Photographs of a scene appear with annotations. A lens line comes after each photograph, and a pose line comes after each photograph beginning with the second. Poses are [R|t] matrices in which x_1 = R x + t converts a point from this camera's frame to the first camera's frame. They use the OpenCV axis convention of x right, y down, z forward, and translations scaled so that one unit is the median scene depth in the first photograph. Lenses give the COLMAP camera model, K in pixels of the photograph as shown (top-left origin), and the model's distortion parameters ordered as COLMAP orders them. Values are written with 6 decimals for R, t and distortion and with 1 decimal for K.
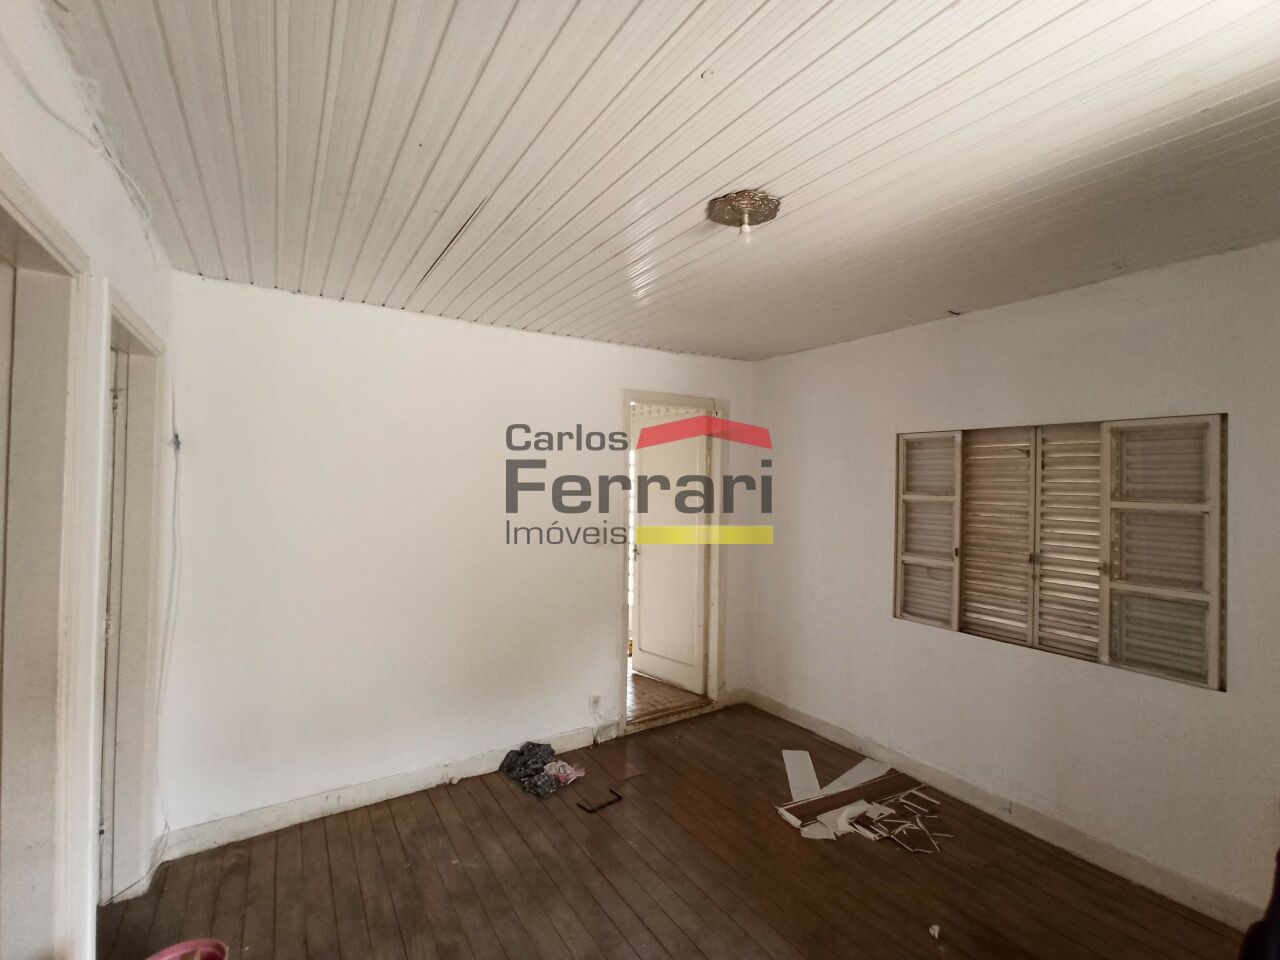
lens RADIAL K [[583.1, 0, 644.9], [0, 583.1, 471.3], [0, 0, 1]] dist [-0.059400, 0.033332]
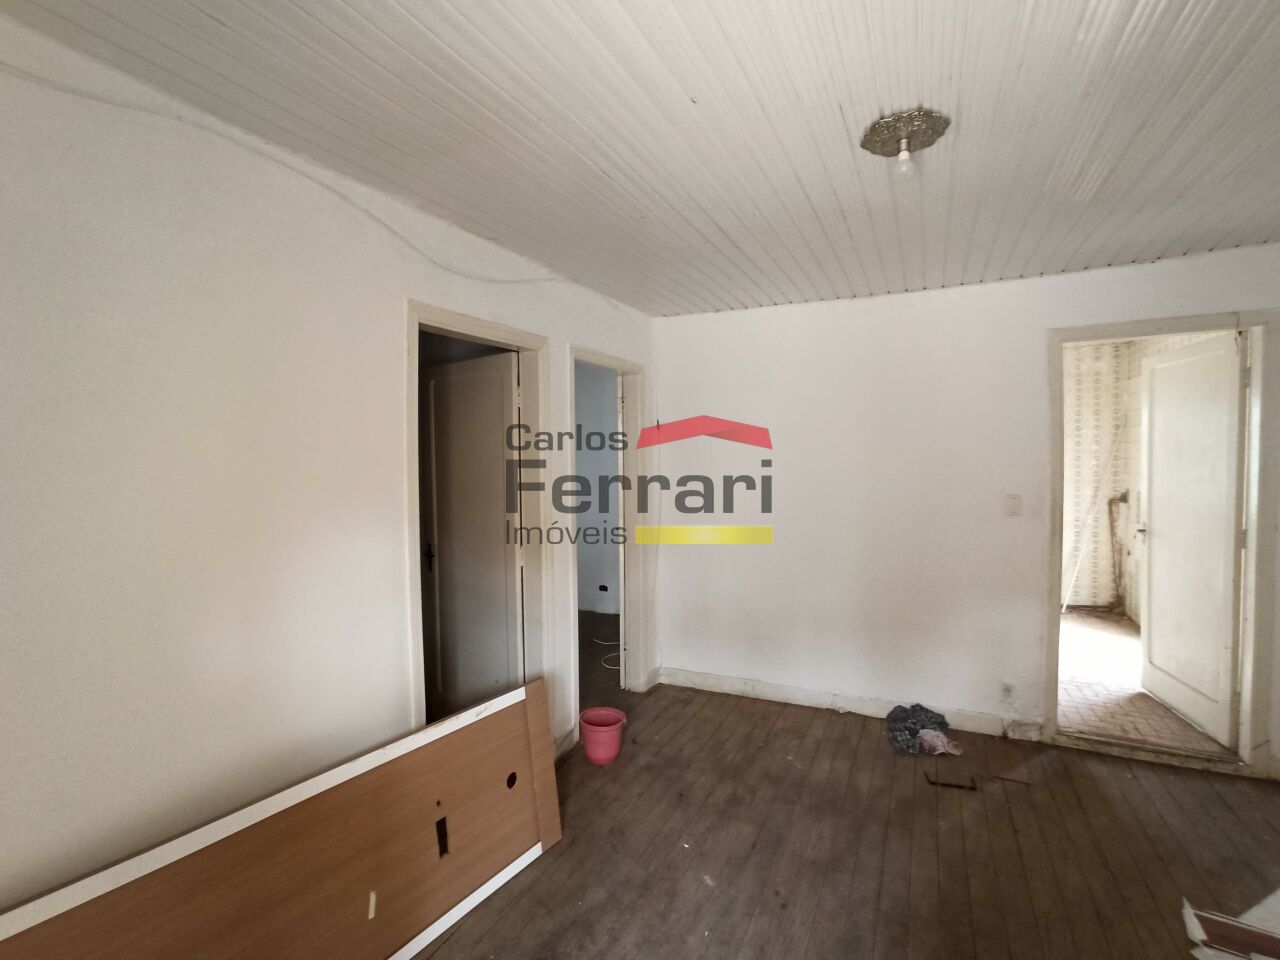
lens RADIAL K [[580.4, 0, 641.1], [0, 580.4, 468.3], [0, 0, 1]] dist [-0.041474, 0.017156]
pose [[0.514835, 0.005957, -0.857268, 0.425274], [0.032542, 0.999119, 0.026486, 0.019204], [0.856671, -0.041533, 0.514188, 0.095743]]
